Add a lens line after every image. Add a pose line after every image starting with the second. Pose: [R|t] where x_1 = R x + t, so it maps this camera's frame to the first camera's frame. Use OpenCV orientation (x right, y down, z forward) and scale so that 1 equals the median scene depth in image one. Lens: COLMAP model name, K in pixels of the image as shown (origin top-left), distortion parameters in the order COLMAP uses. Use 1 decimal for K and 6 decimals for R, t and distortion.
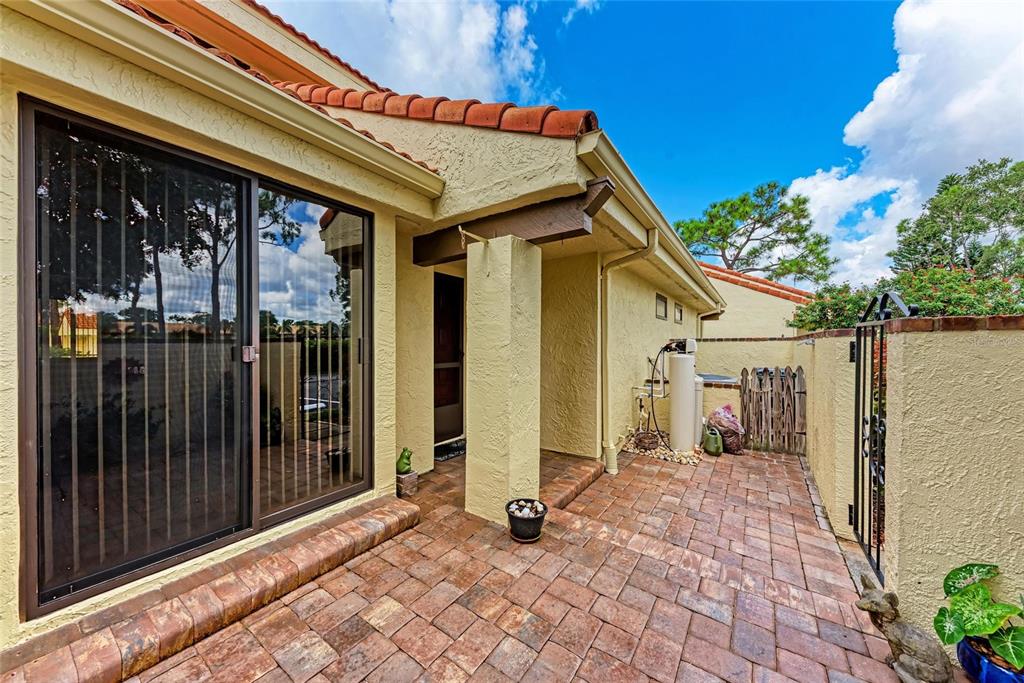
lens RADIAL K [[357.2, 0, 509.9], [0, 357.2, 346.8], [0, 0, 1]] dist [-0.000470, -0.000055]
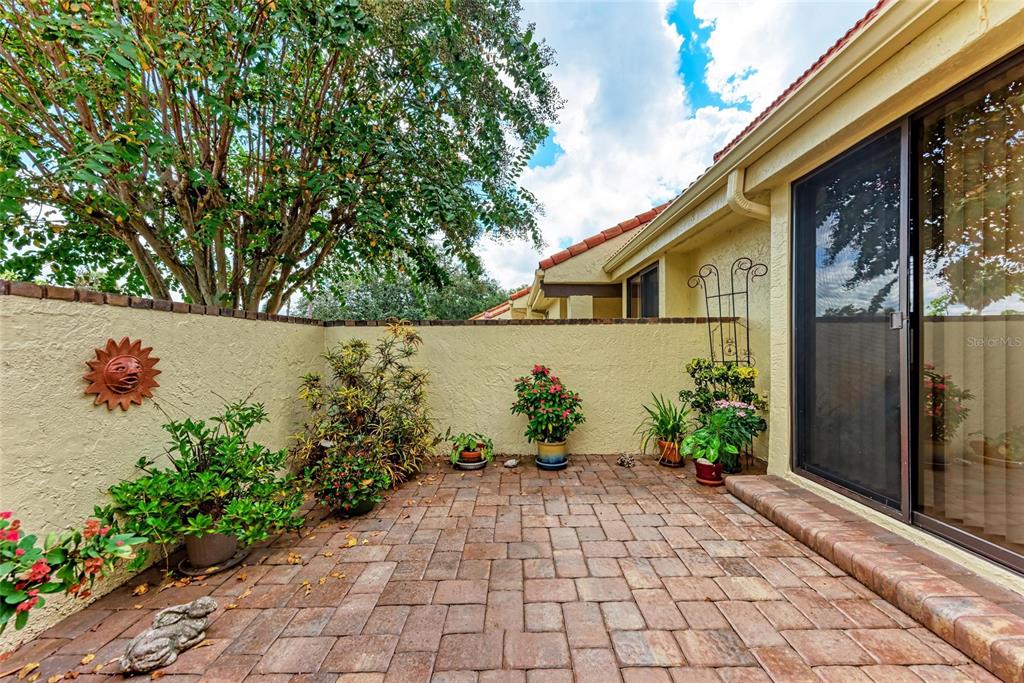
lens RADIAL K [[380.7, 0, 515.8], [0, 380.7, 343.8], [0, 0, 1]] dist [0.000361, 0.000022]
pose [[-0.828580, 0.002765, -0.559864, 0.672294], [0.001838, 0.999996, 0.002217, 0.083323], [0.559868, 0.000808, -0.828581, 1.359132]]
